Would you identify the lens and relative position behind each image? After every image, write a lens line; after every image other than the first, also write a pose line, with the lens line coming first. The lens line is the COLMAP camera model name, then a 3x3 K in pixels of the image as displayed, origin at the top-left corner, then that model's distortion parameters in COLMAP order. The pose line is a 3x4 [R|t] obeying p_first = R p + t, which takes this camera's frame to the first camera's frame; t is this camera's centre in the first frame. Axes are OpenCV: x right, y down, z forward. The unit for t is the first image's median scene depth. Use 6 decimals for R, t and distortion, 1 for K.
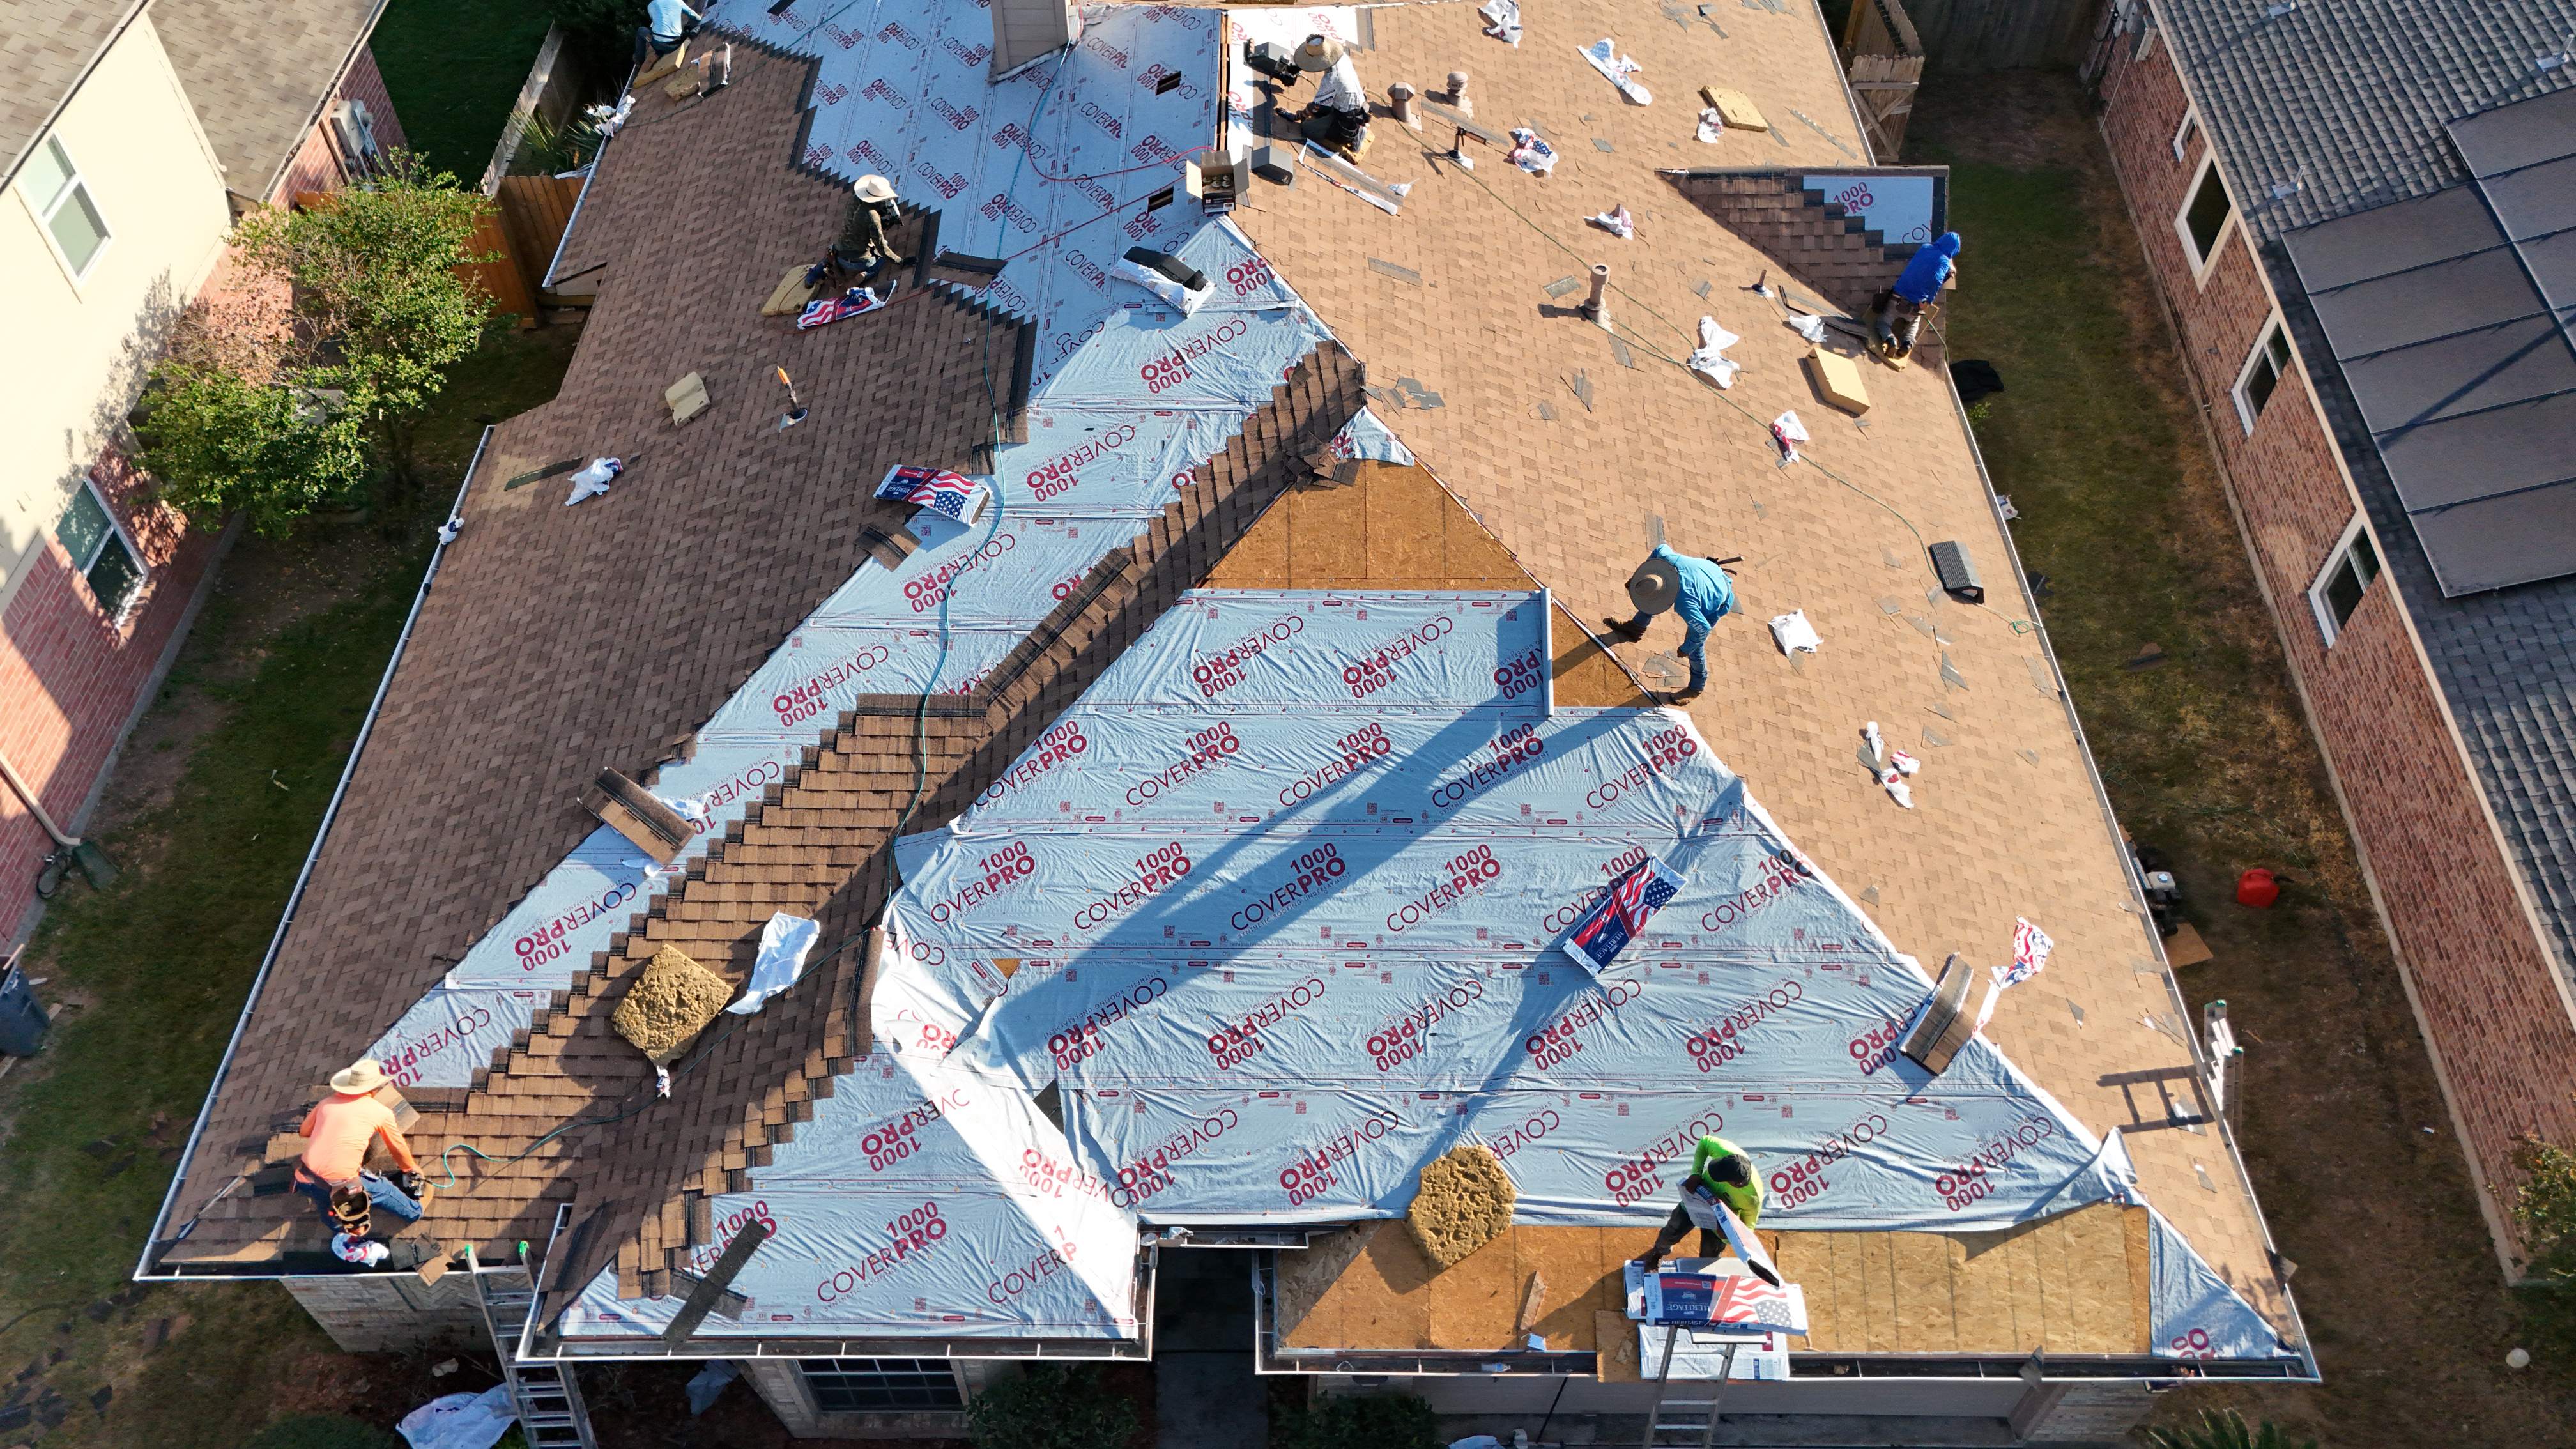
lens RADIAL K [[1892.6, 0, 1287.3], [0, 1892.6, 722.6], [0, 0, 1]] dist [0.073719, -0.066190]
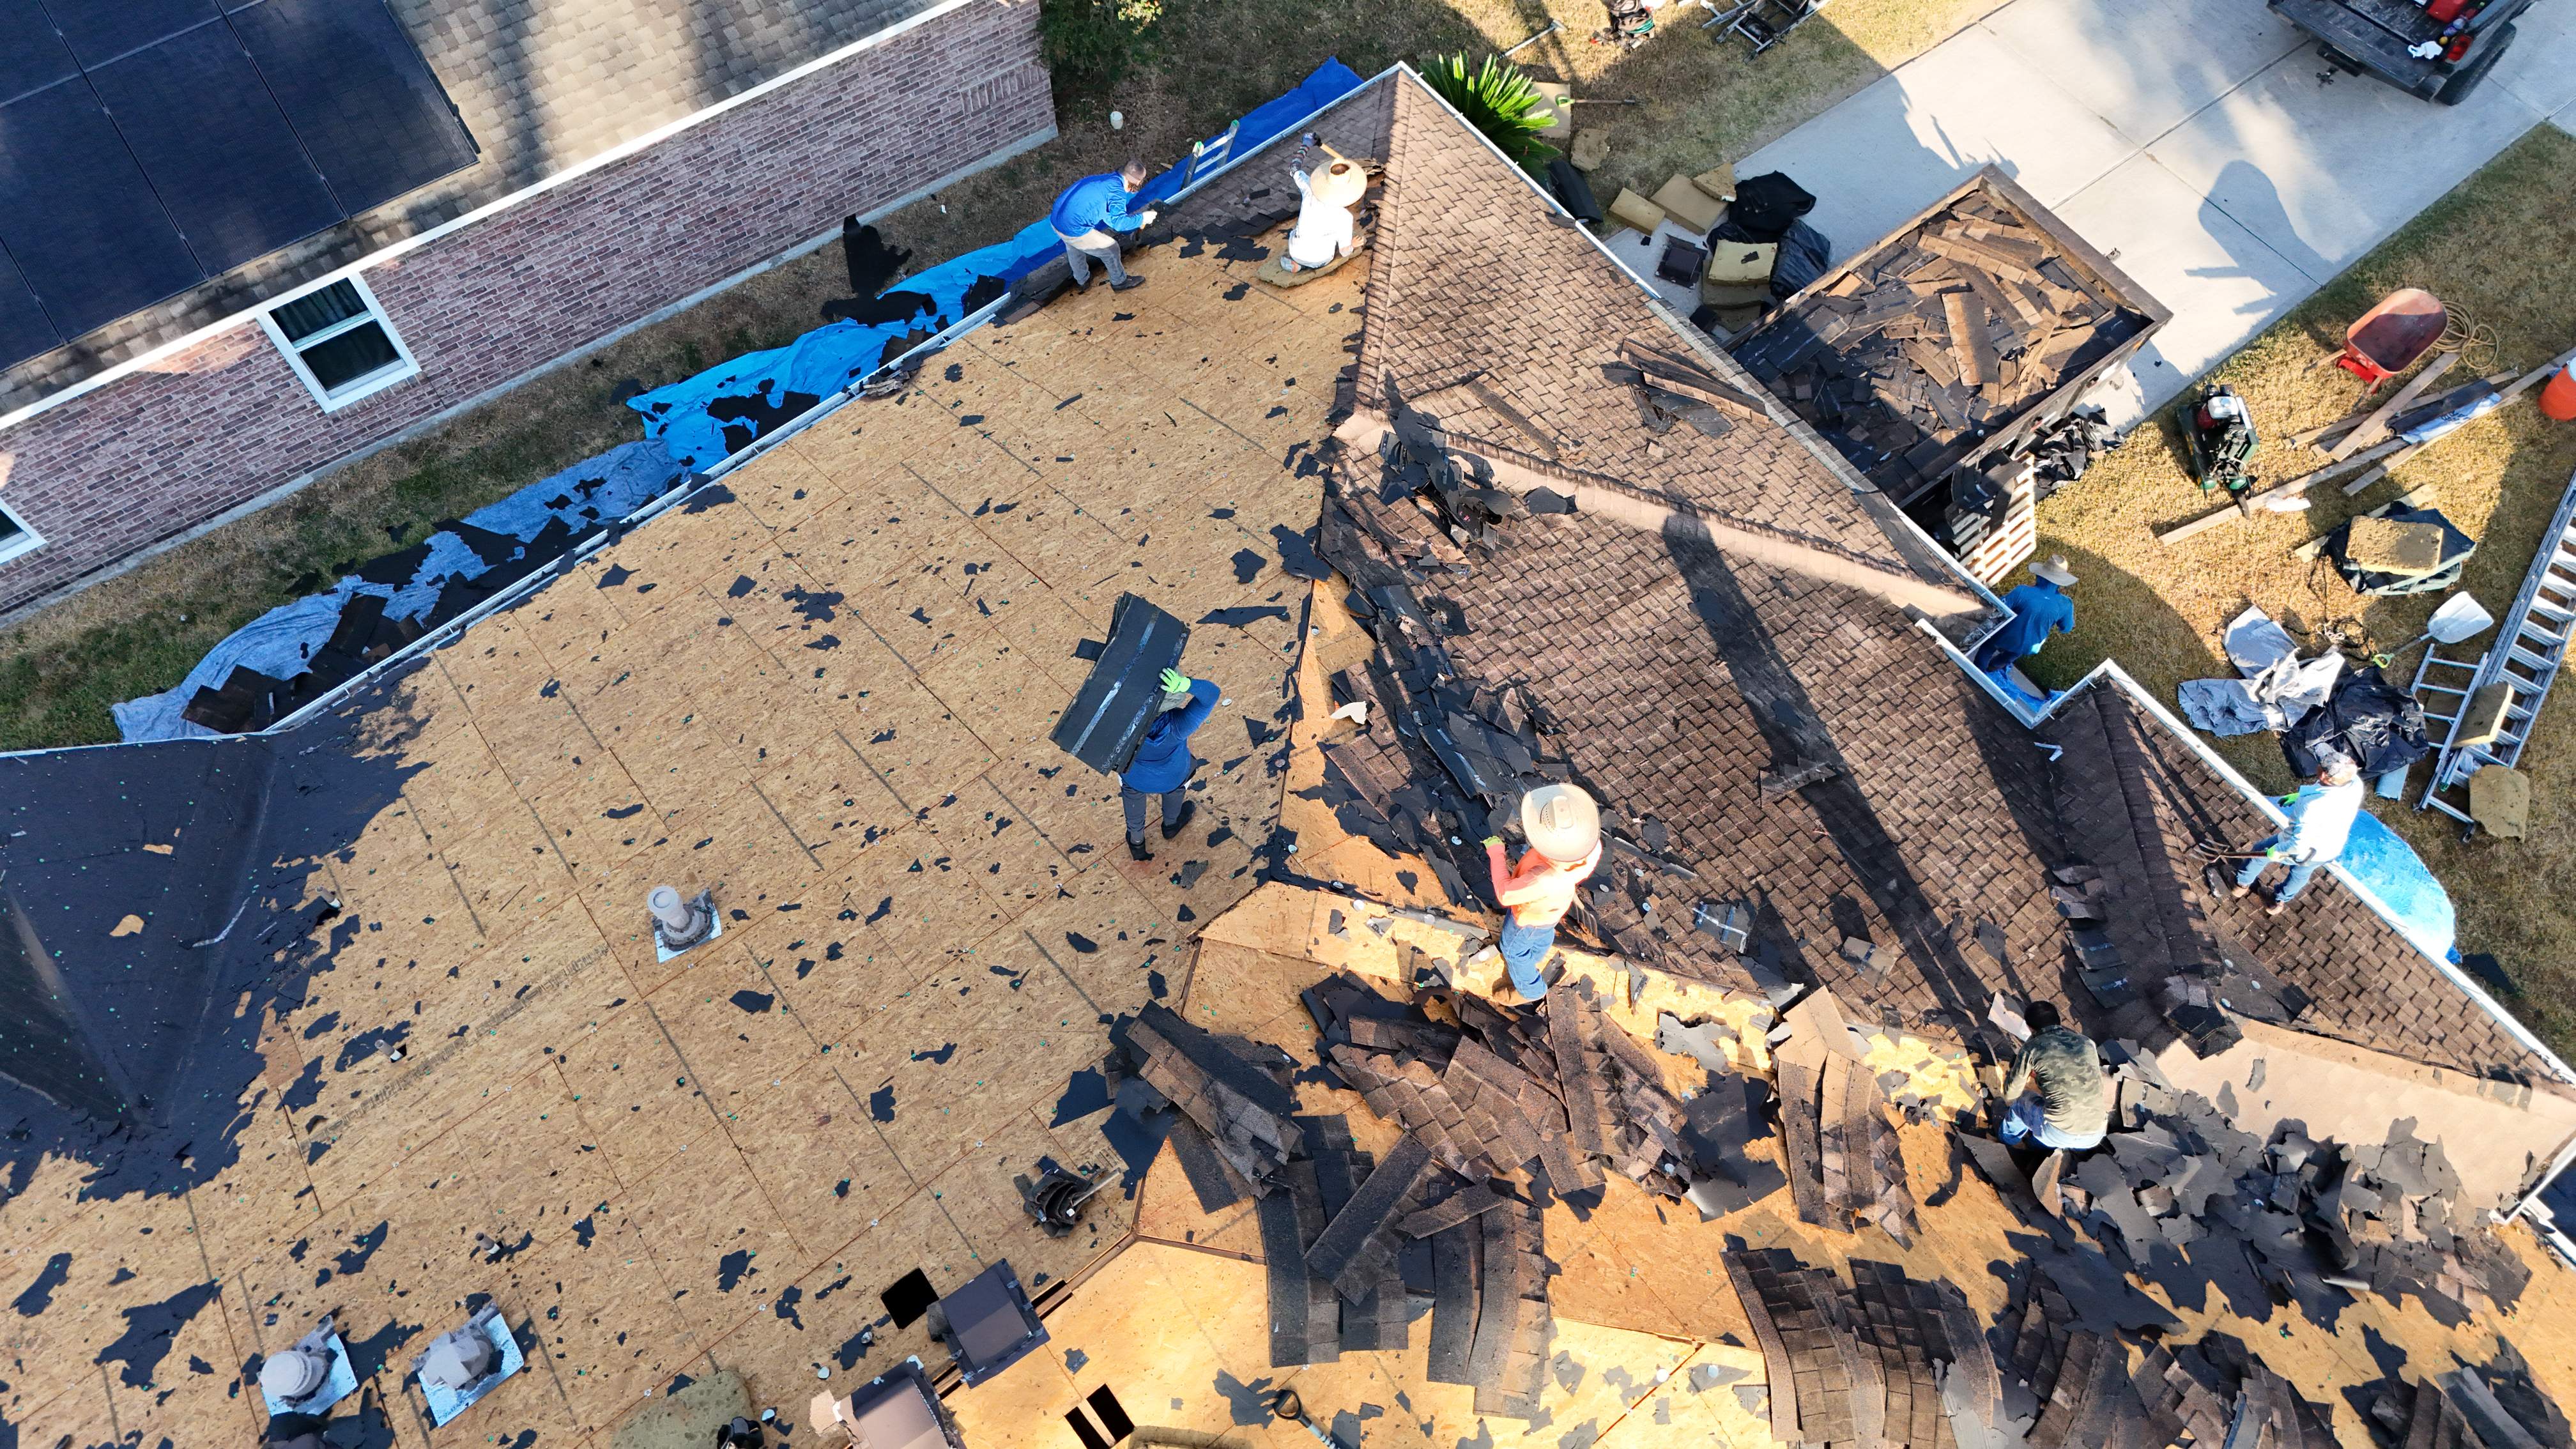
lens RADIAL K [[1892.6, 0, 1286.1], [0, 1892.6, 716.8], [0, 0, 1]] dist [0.073719, -0.066190]
pose [[-0.618239, -0.705845, 0.345780, -0.156672], [0.587247, -0.122408, 0.800098, -0.700345], [-0.522419, 0.697710, 0.490182, 0.629810]]
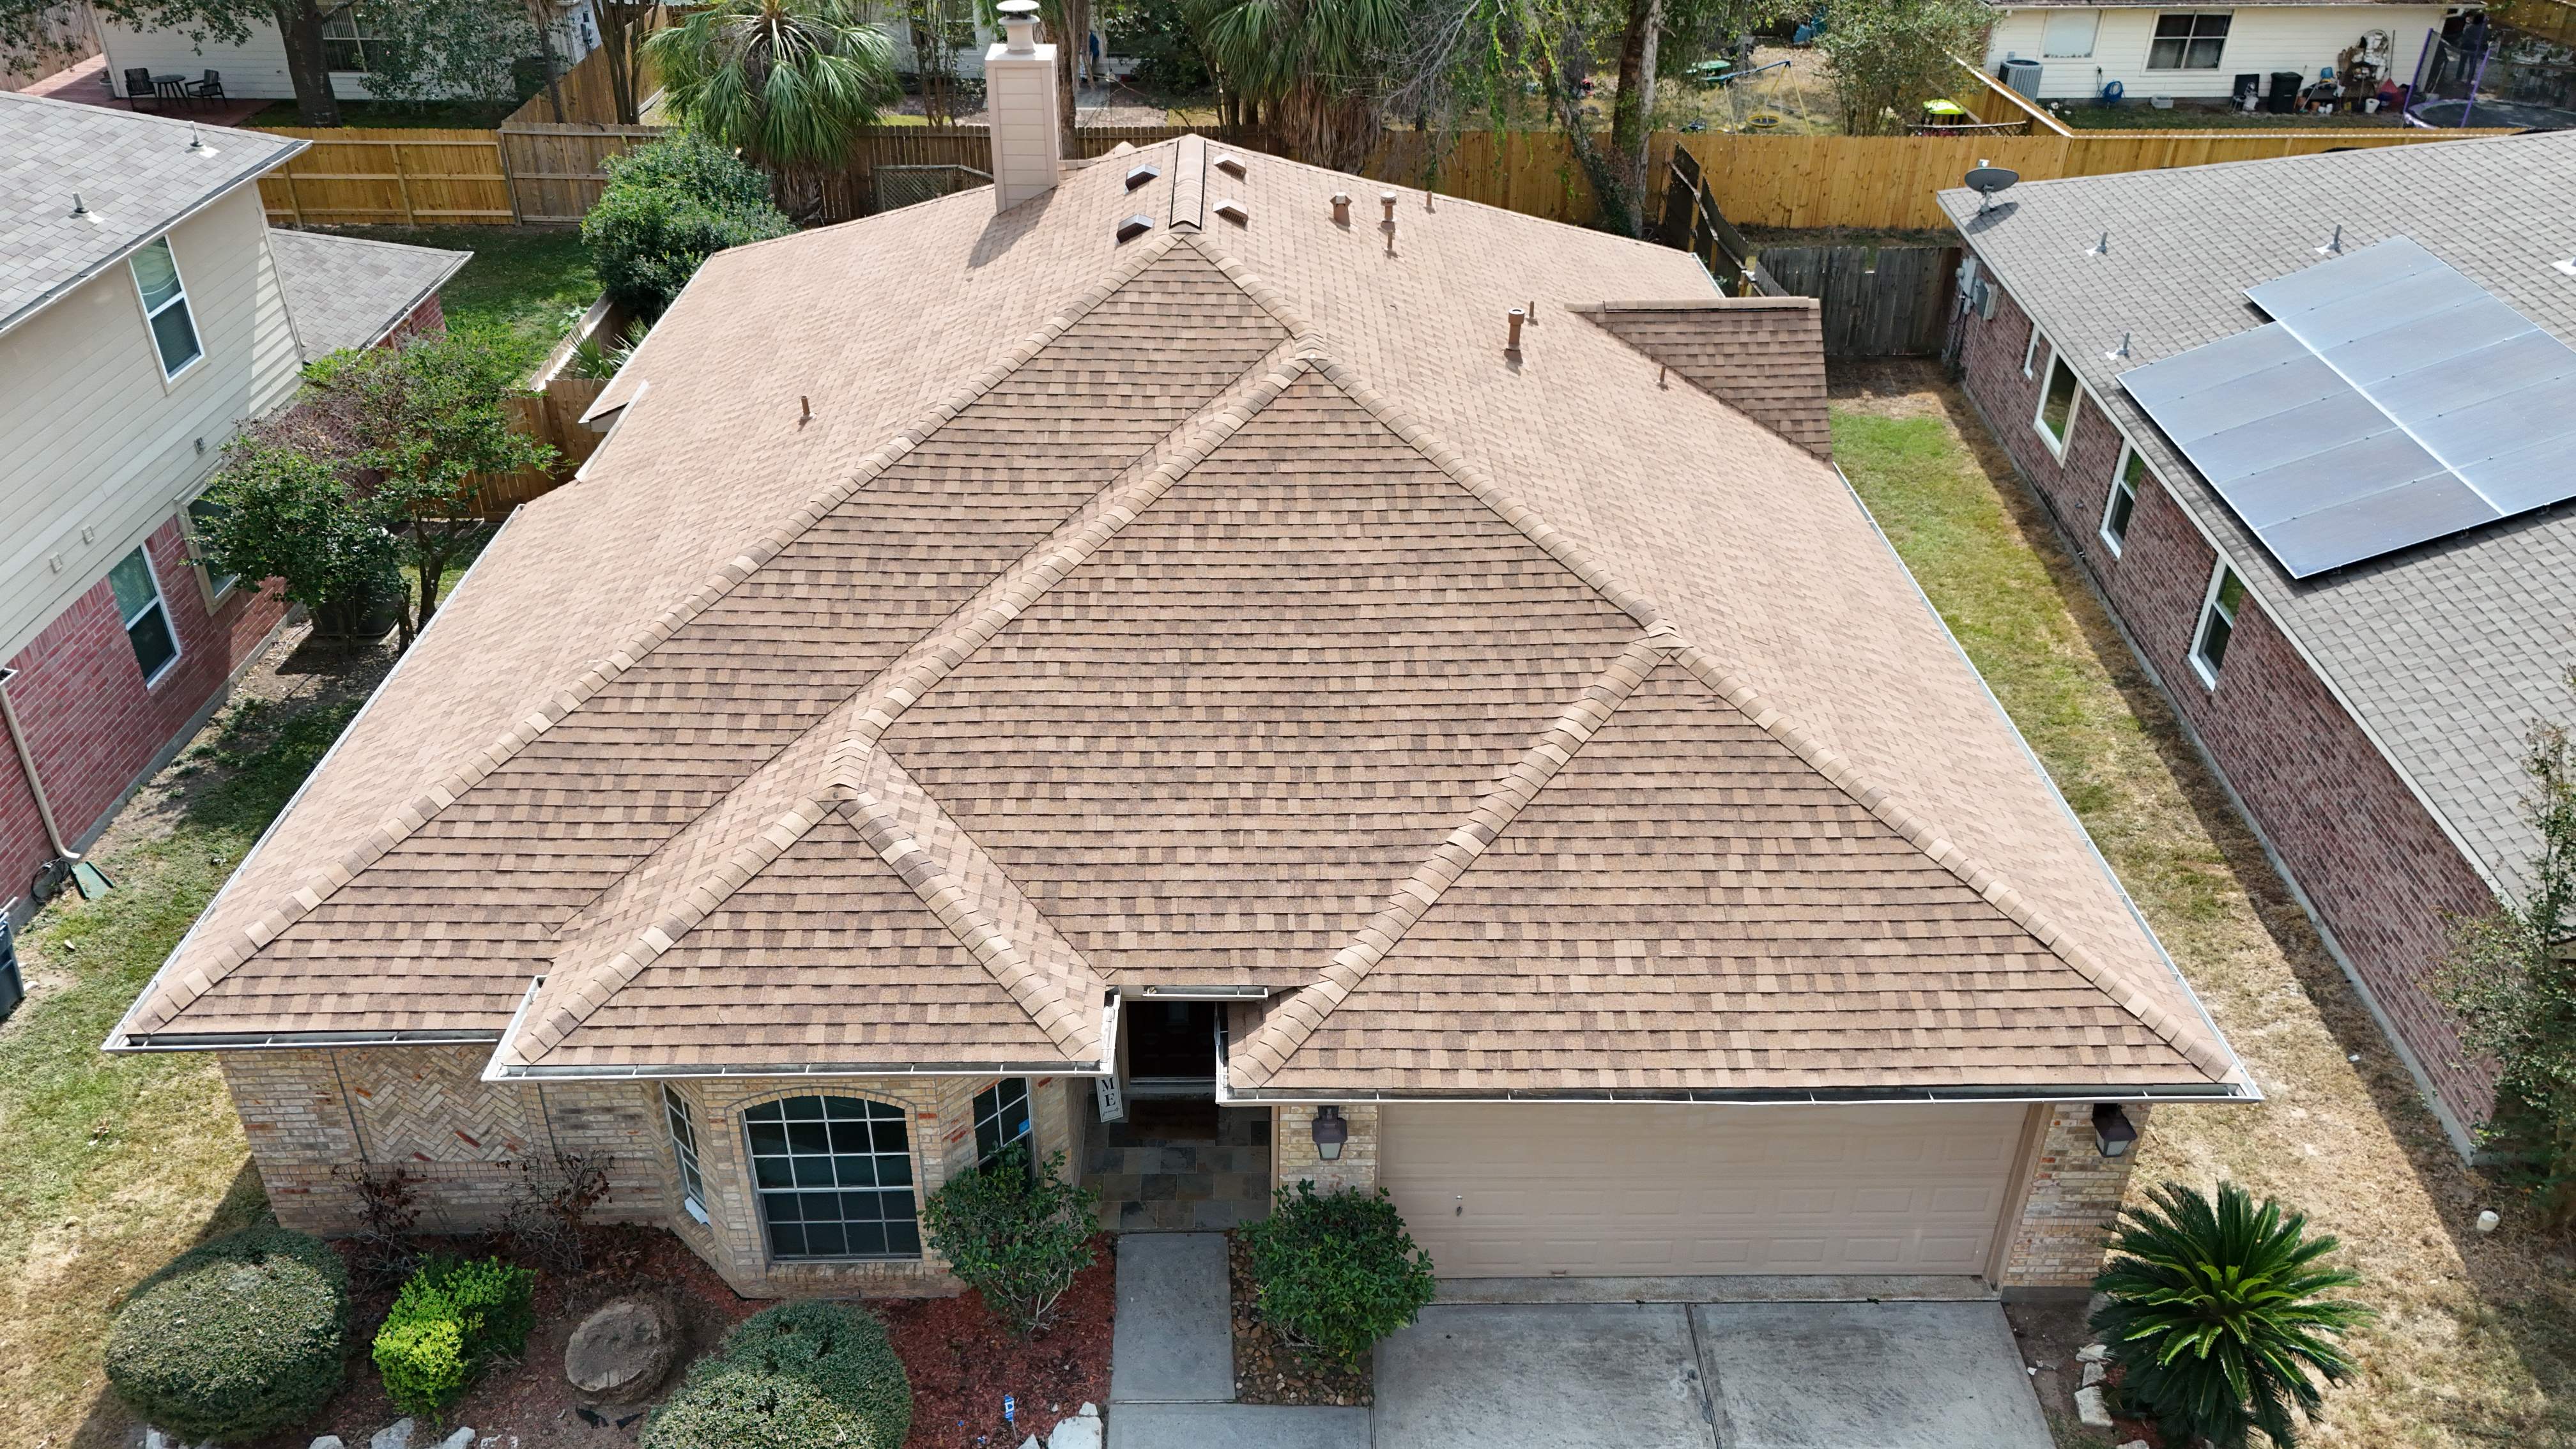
lens RADIAL K [[1892.6, 0, 1285.2], [0, 1892.6, 719.3], [0, 0, 1]] dist [0.073719, -0.066190]
pose [[0.999839, -0.007966, 0.016068, 0.004794], [0.012529, 0.951311, -0.307979, 0.401524], [-0.012832, 0.308131, 0.951257, -0.017504]]
